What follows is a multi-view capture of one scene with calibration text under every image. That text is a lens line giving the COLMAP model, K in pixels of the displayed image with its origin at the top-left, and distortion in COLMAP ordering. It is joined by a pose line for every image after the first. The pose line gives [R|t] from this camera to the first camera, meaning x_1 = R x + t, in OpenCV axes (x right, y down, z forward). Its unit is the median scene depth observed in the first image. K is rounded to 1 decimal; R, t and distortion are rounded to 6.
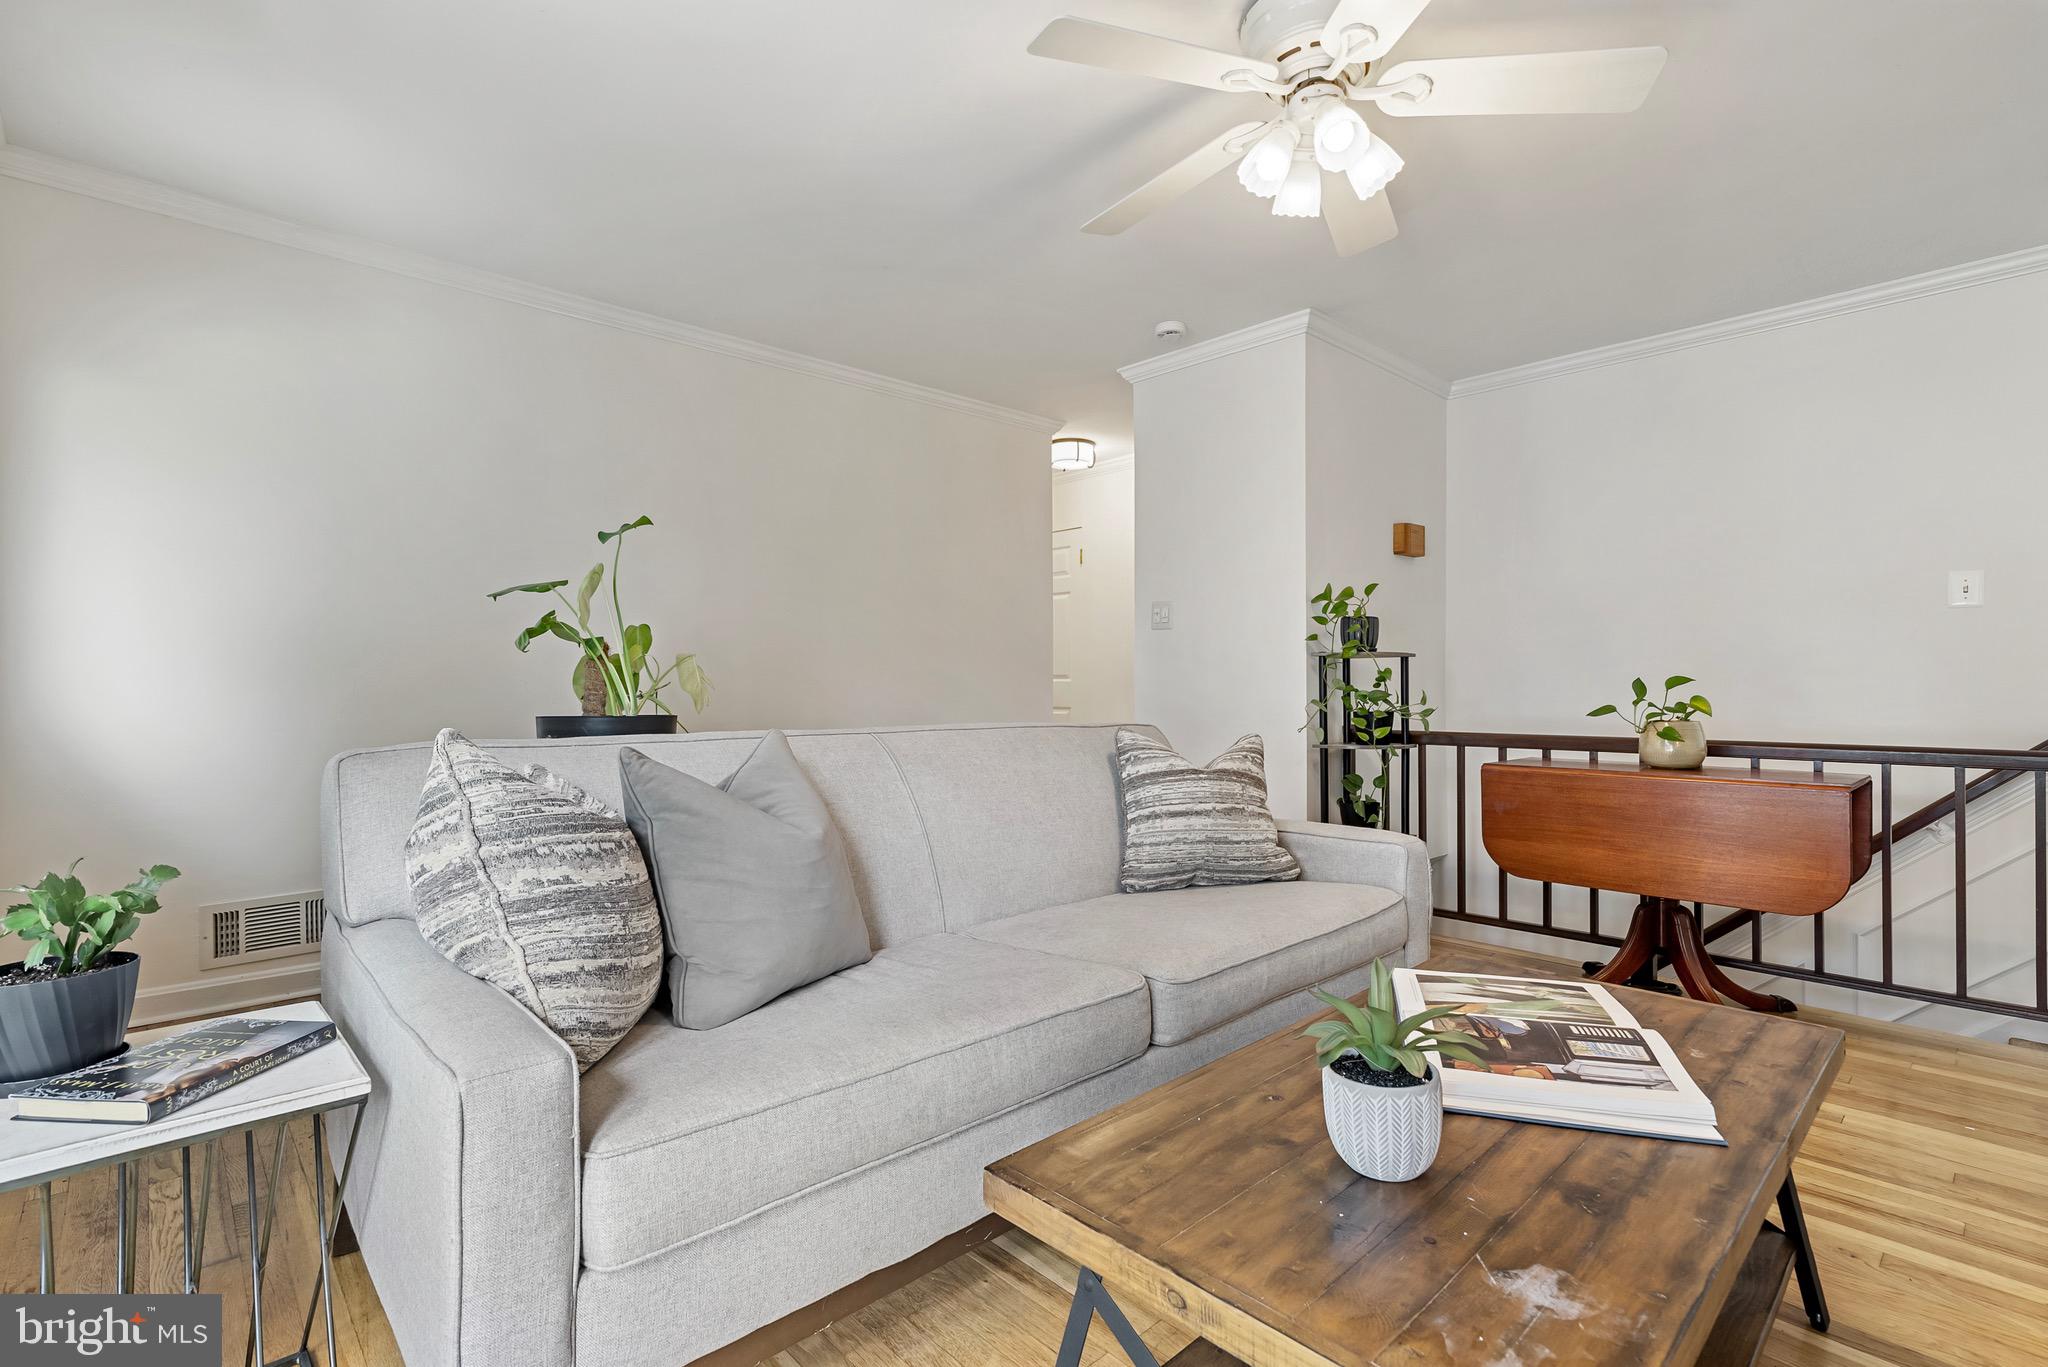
lens RADIAL K [[952.8, 0, 1024.7], [0, 952.8, 679.5], [0, 0, 1]] dist [0.000894, 0.000584]
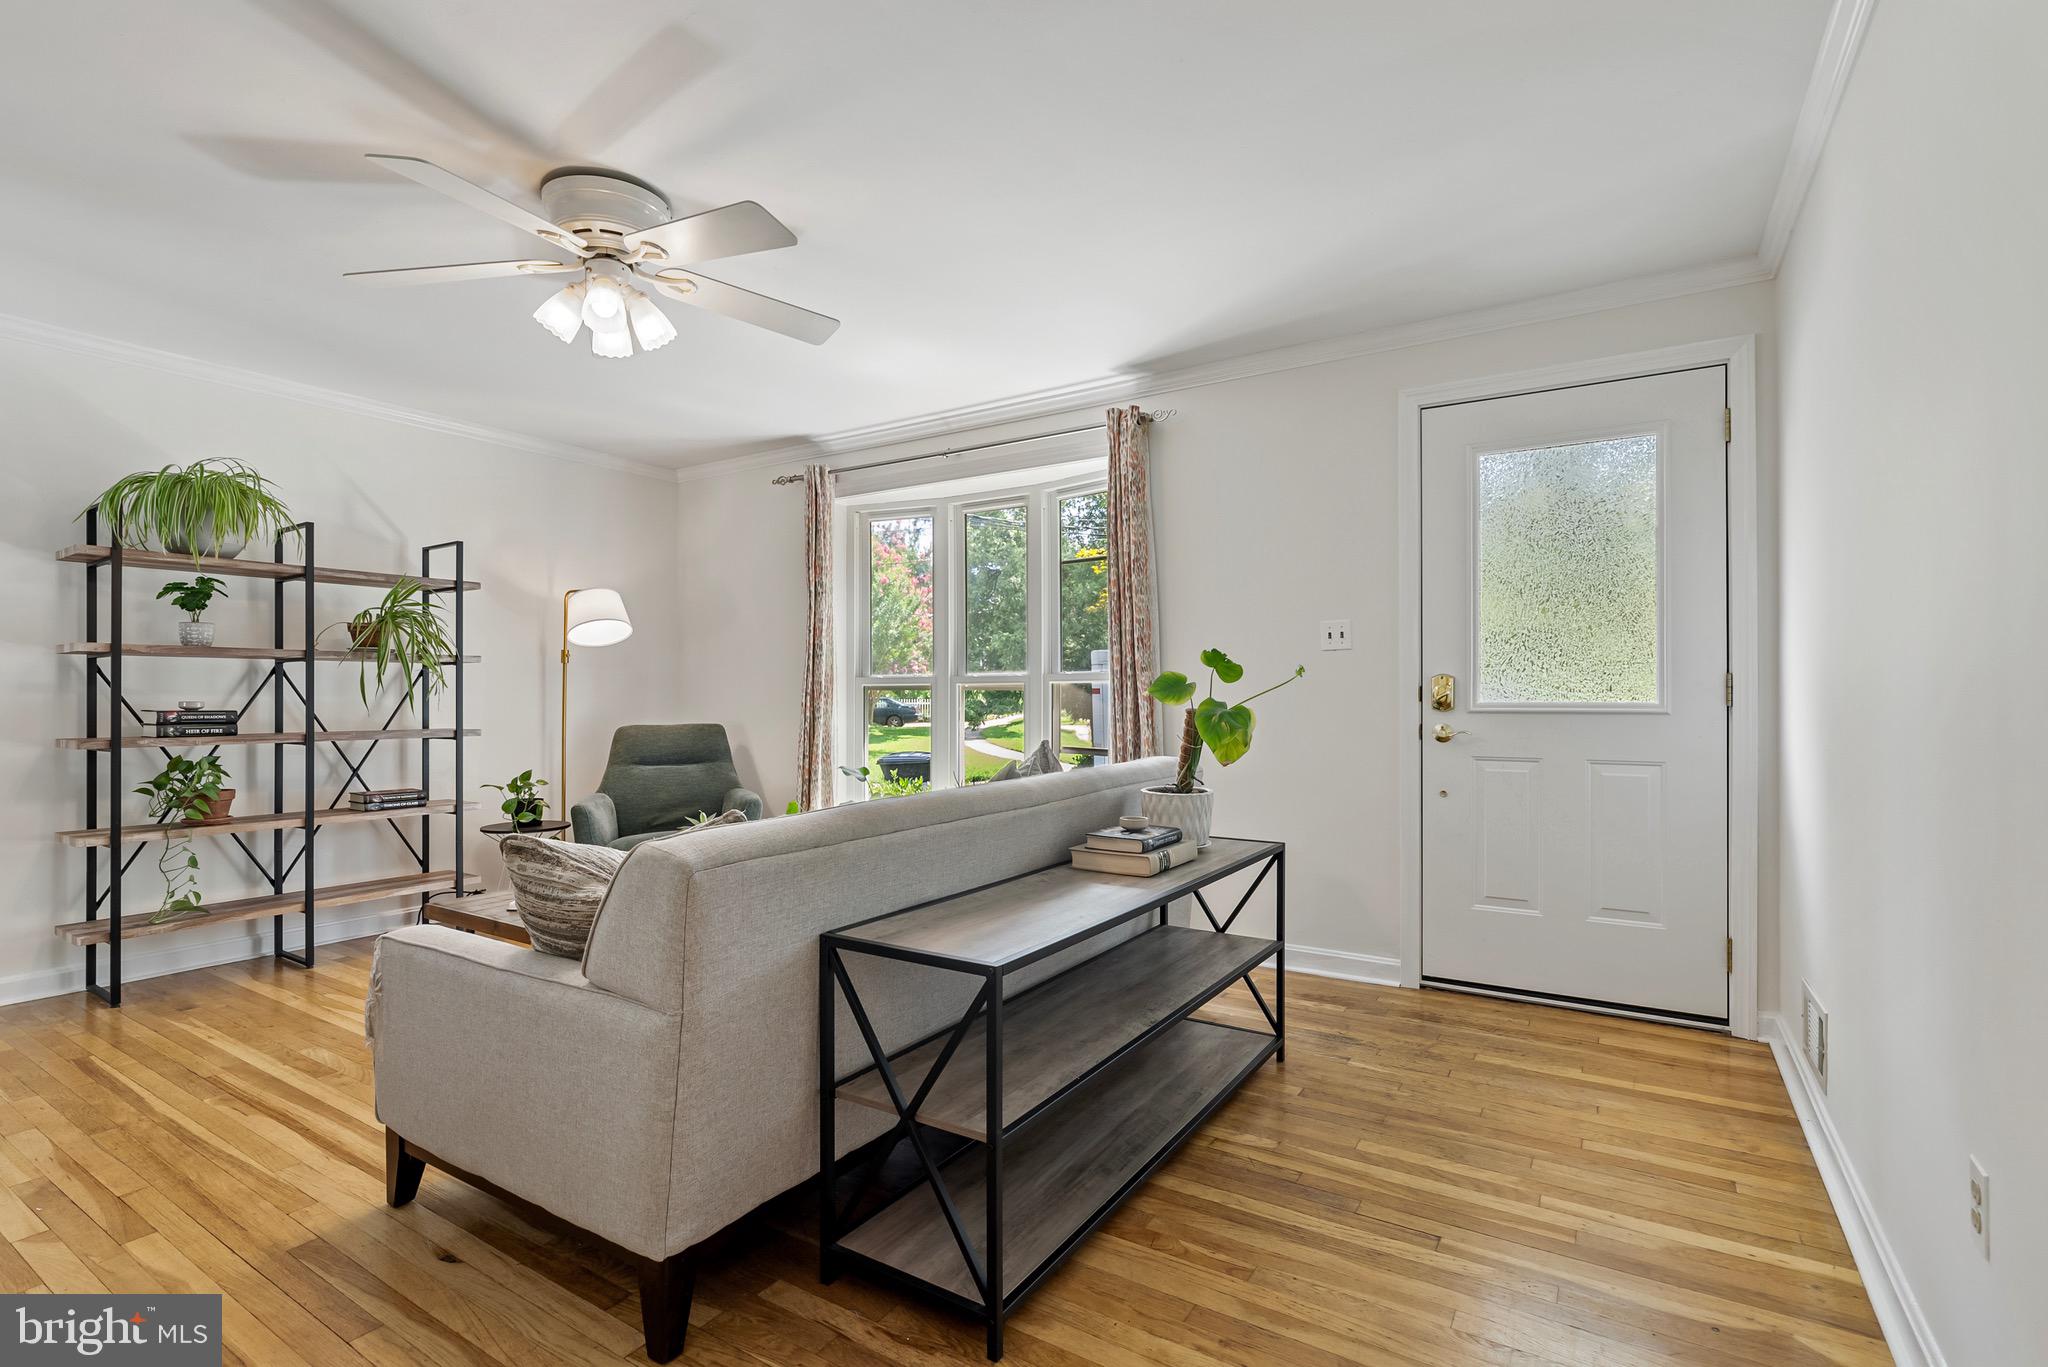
lens RADIAL K [[952.8, 0, 1024.7], [0, 952.8, 679.5], [0, 0, 1]] dist [0.000894, 0.000584]
pose [[-0.968114, 0.000938, -0.250507, 0.070571], [0.005401, 0.999839, -0.017130, -0.037865], [0.250450, -0.017937, -0.967963, 1.795532]]
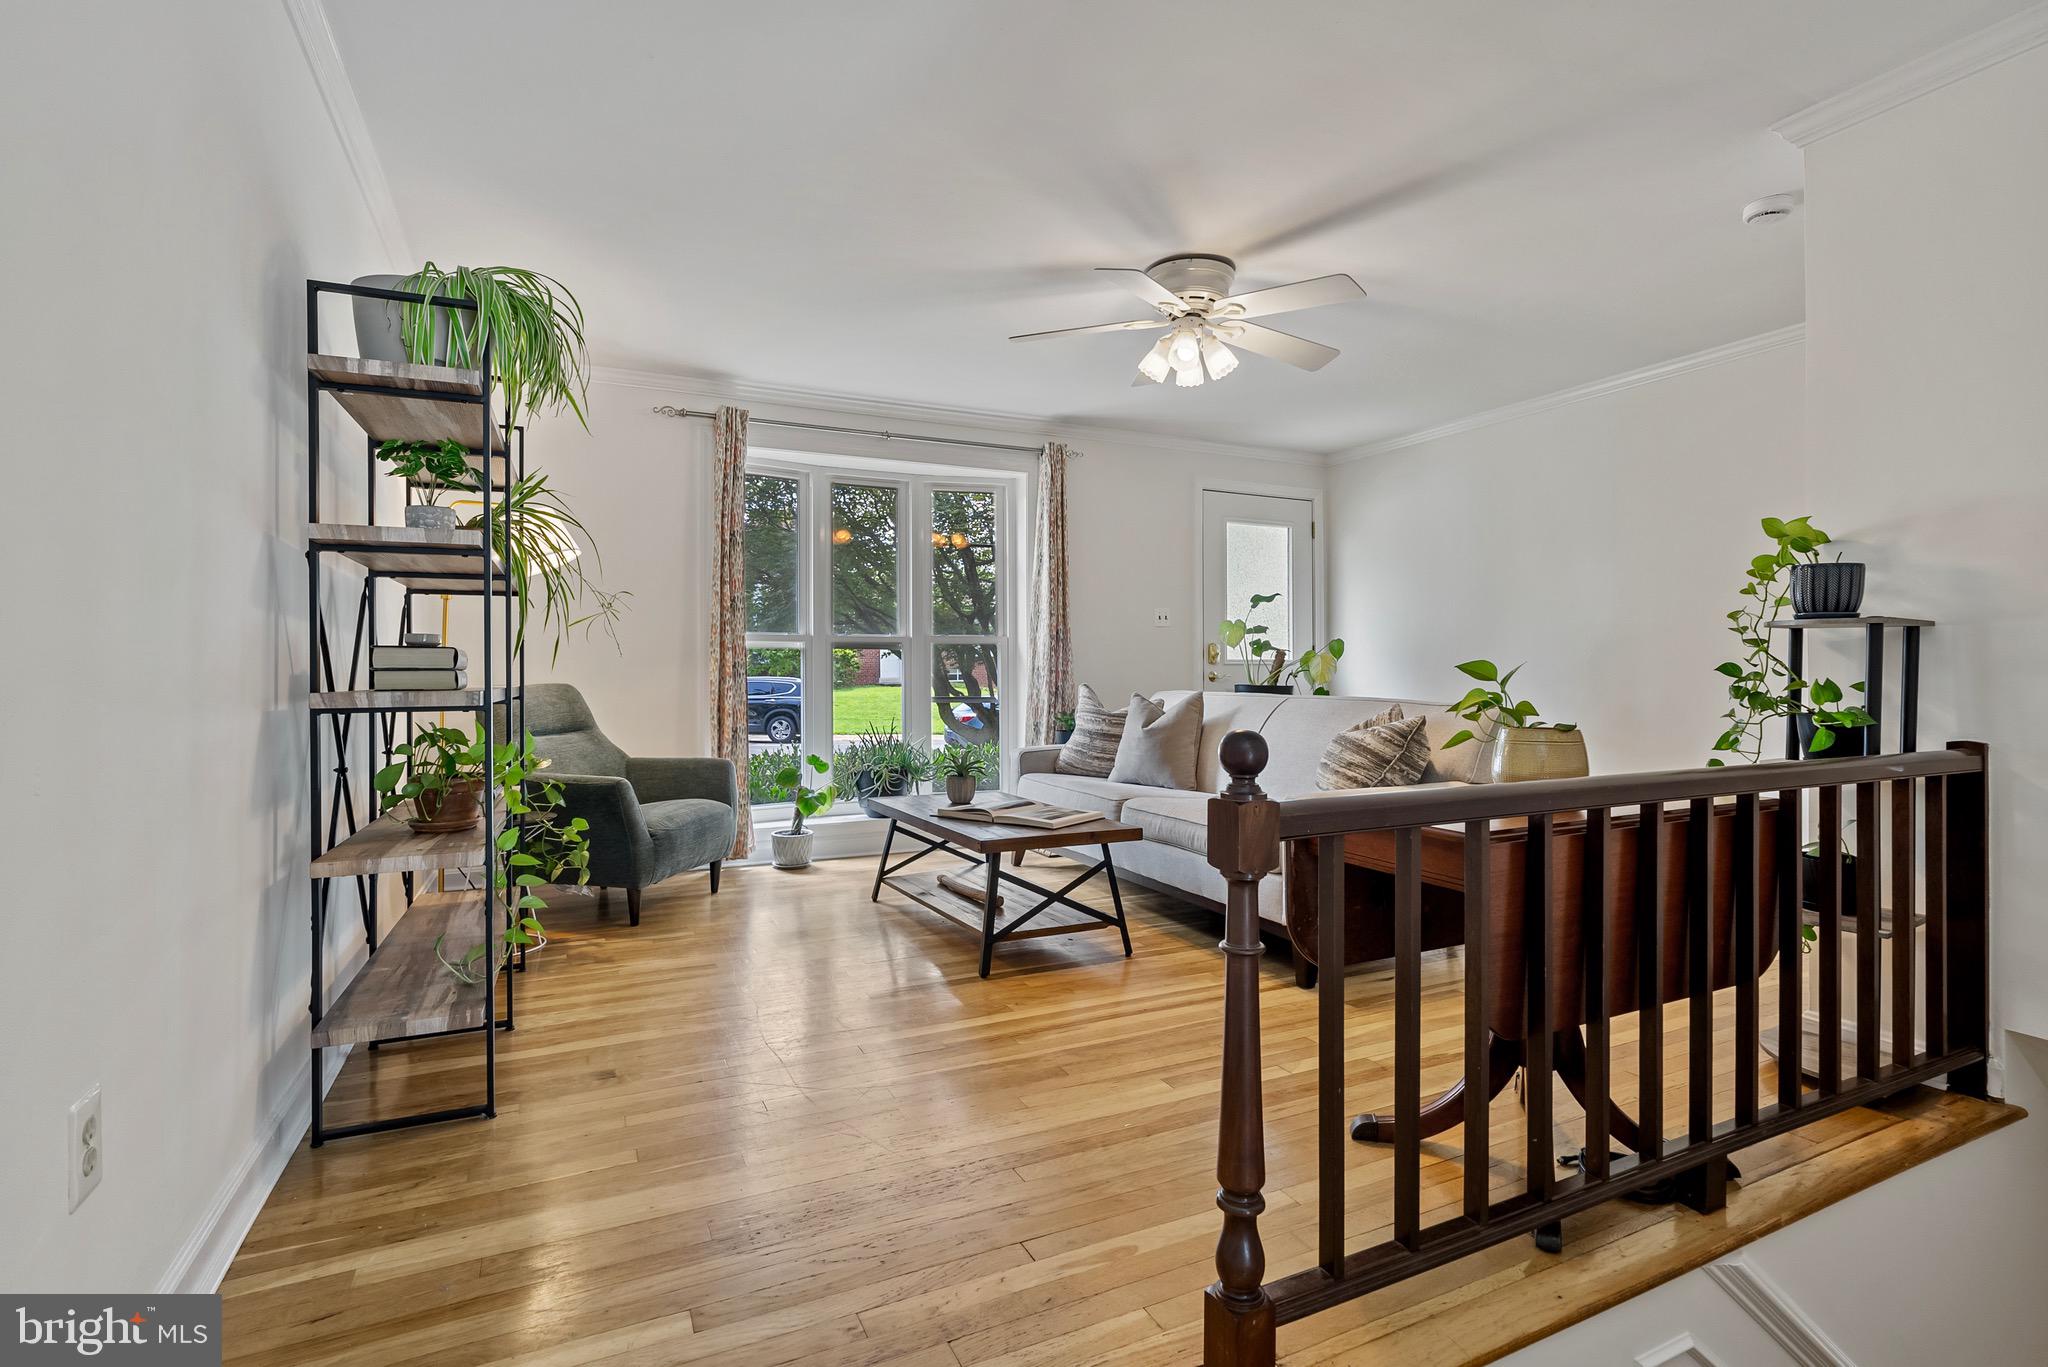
lens RADIAL K [[952.8, 0, 1024.7], [0, 952.8, 679.5], [0, 0, 1]] dist [0.000894, 0.000584]
pose [[-0.295267, 0.009716, -0.955365, 1.441324], [0.005712, 0.999948, 0.008404, 0.000980], [0.955398, -0.002976, -0.295307, 0.876753]]
